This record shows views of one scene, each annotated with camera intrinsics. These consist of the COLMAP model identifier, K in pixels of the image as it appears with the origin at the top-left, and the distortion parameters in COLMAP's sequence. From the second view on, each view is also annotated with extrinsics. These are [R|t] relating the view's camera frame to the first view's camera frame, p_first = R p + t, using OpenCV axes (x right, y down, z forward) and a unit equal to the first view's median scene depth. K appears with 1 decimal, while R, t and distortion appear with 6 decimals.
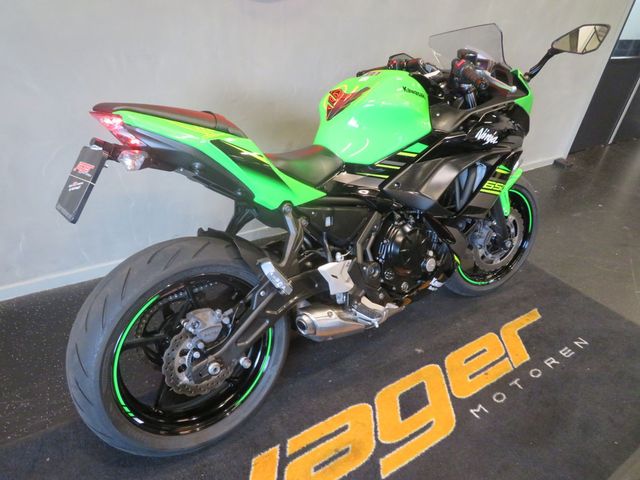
lens RADIAL K [[455.9, 0, 320.0], [0, 455.9, 240.0], [0, 0, 1]] dist [-0.006152, 0.008223]
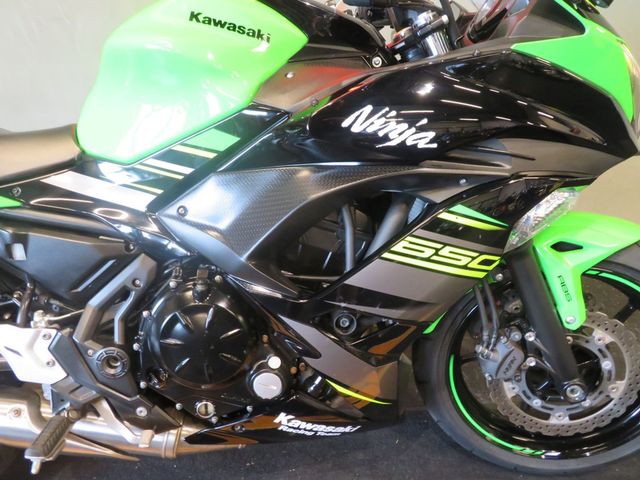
lens RADIAL K [[463.5, 0, 312.5], [0, 463.5, 238.2], [0, 0, 1]] dist [-0.008750, 0.001328]
pose [[0.830197, 0.171418, -0.530462, 0.573401], [-0.200932, 0.979603, 0.002090, -0.121973], [0.520000, 0.104851, 0.847706, 0.648557]]
